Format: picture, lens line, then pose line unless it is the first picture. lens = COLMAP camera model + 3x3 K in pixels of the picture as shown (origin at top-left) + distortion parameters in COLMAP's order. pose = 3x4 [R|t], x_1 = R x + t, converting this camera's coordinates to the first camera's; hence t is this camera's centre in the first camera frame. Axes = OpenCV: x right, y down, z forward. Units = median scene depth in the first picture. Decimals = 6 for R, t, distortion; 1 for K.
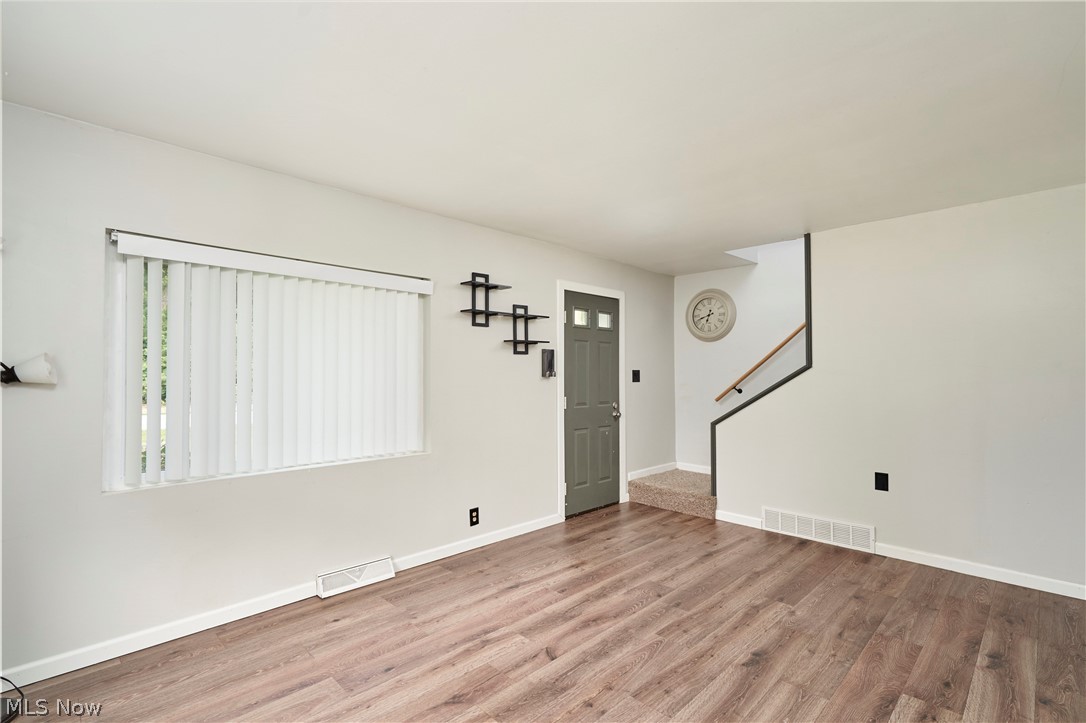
lens RADIAL K [[498.1, 0, 543.5], [0, 498.1, 366.0], [0, 0, 1]] dist [0.002660, 0.000495]
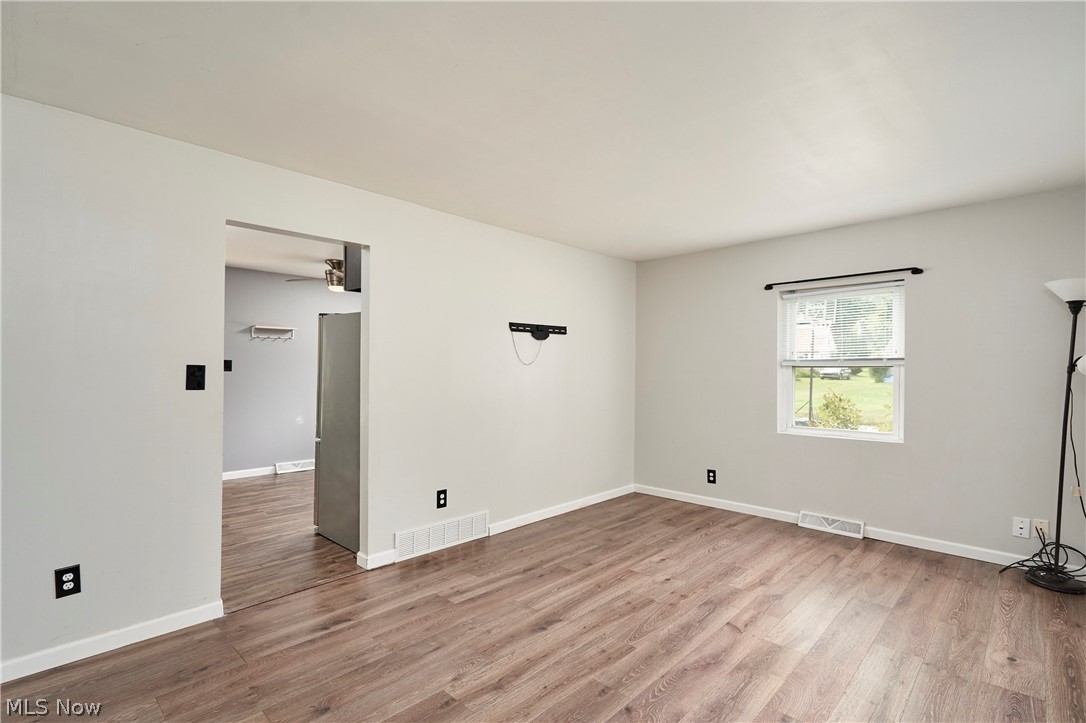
lens RADIAL K [[498.1, 0, 542.9], [0, 498.1, 366.5], [0, 0, 1]] dist [0.002660, 0.000495]
pose [[-0.999801, -0.004100, -0.019542, 0.423131], [-0.003594, 0.999658, -0.025899, 0.040672], [0.019642, -0.025824, -0.999474, 1.959381]]
